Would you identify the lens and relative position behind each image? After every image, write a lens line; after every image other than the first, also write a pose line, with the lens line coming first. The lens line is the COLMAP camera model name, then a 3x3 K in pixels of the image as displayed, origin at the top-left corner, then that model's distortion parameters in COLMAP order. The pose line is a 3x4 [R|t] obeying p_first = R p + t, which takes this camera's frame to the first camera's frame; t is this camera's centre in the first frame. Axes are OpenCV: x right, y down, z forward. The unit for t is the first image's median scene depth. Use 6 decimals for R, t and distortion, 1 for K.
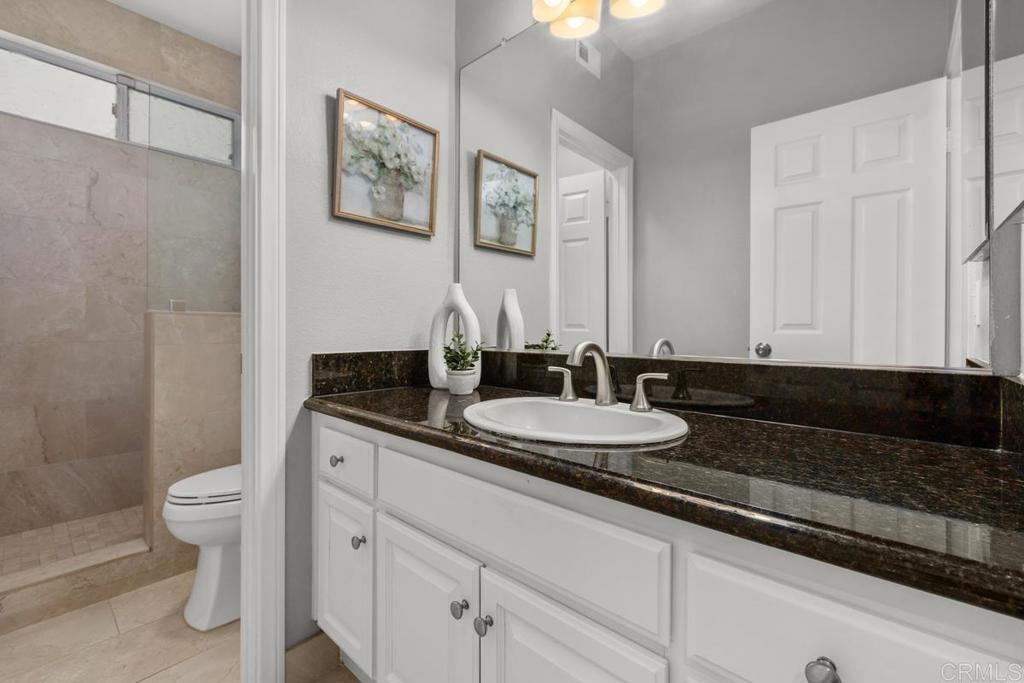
lens RADIAL K [[440.4, 0, 511.5], [0, 440.4, 335.1], [0, 0, 1]] dist [-0.000897, -0.000429]
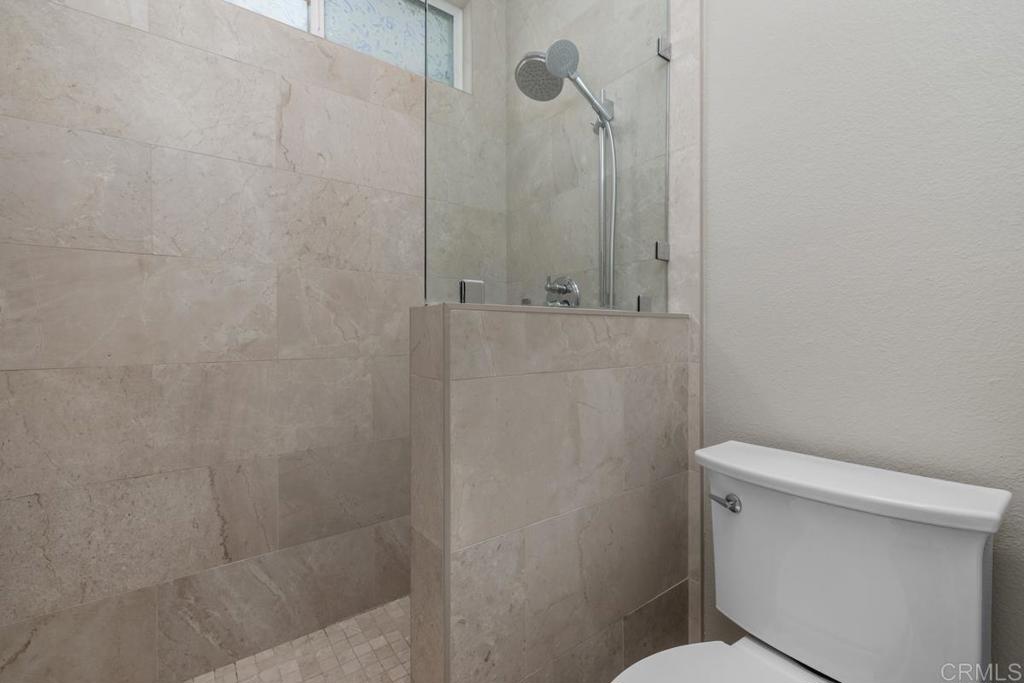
lens RADIAL K [[450.8, 0, 512.0], [0, 450.8, 341.5], [0, 0, 1]] dist [0.001931, 0.000171]
pose [[0.977886, 0.000575, -0.209139, -0.529291], [0.001731, 0.999940, 0.010842, -0.017367], [0.209133, -0.010965, 0.977826, 0.464378]]
